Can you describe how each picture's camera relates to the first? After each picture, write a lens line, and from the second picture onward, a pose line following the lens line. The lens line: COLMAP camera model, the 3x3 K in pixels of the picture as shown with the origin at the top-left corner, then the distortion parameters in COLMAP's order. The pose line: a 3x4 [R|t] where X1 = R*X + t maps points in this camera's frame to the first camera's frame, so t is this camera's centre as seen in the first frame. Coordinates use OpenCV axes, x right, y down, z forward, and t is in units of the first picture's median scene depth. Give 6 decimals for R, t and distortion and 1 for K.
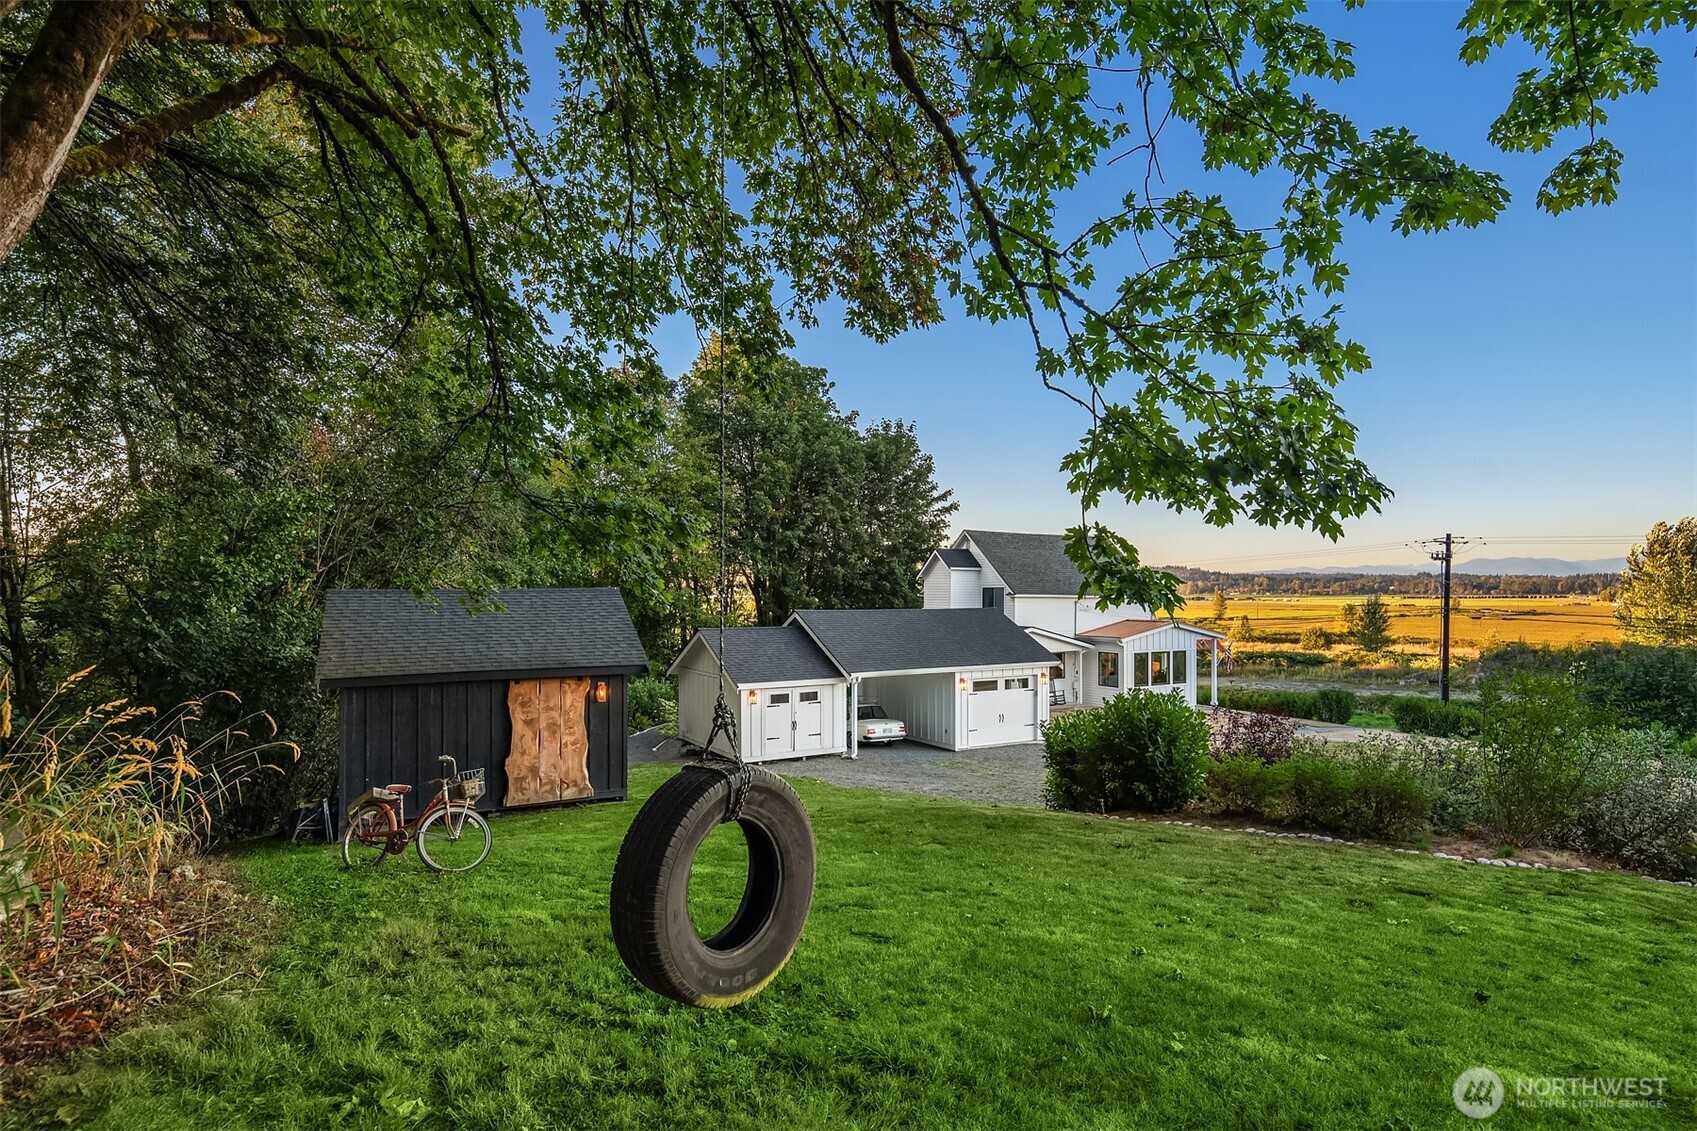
lens RADIAL K [[931.6, 0, 849.4], [0, 931.6, 582.2], [0, 0, 1]] dist [-0.002892, -0.001121]
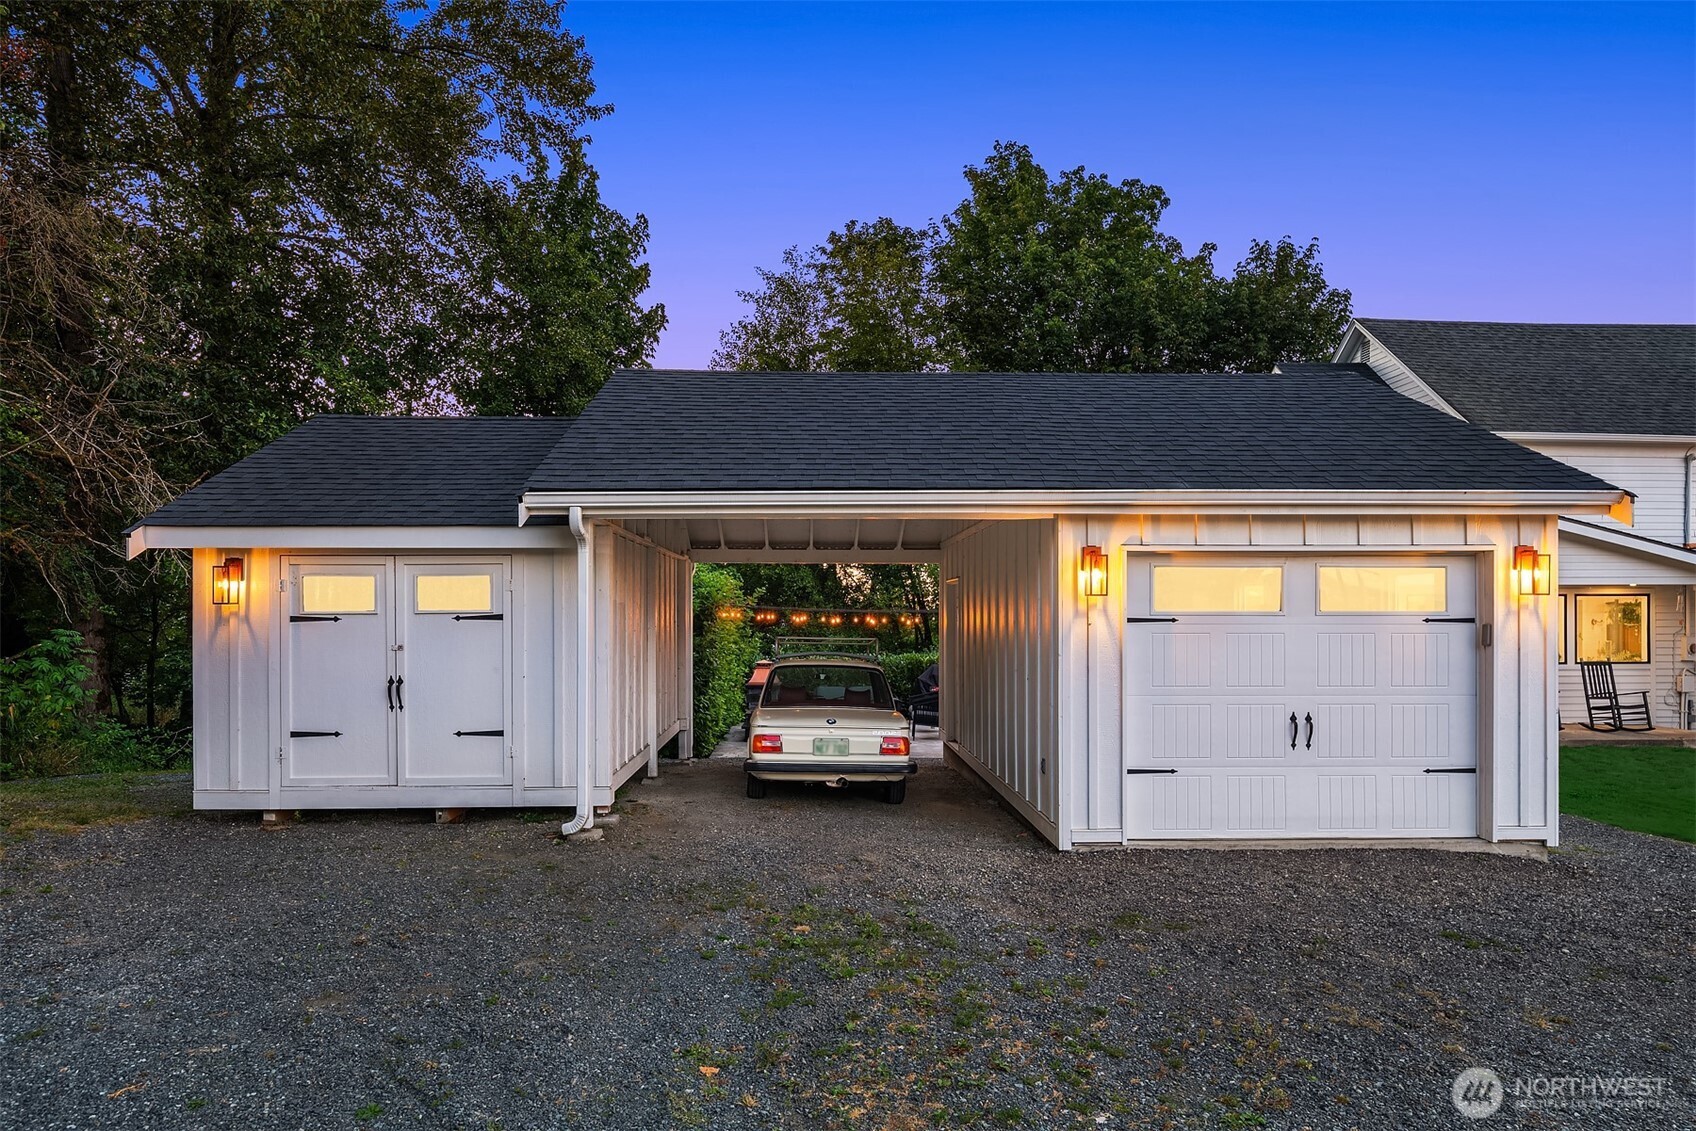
lens RADIAL K [[946.3, 0, 846.8], [0, 946.3, 599.2], [0, 0, 1]] dist [-0.017706, -0.000970]
pose [[0.882246, -0.004403, -0.470767, 0.177942], [-0.004279, 0.999840, -0.017370, 0.120284], [0.470768, 0.017339, 0.882086, 0.753265]]
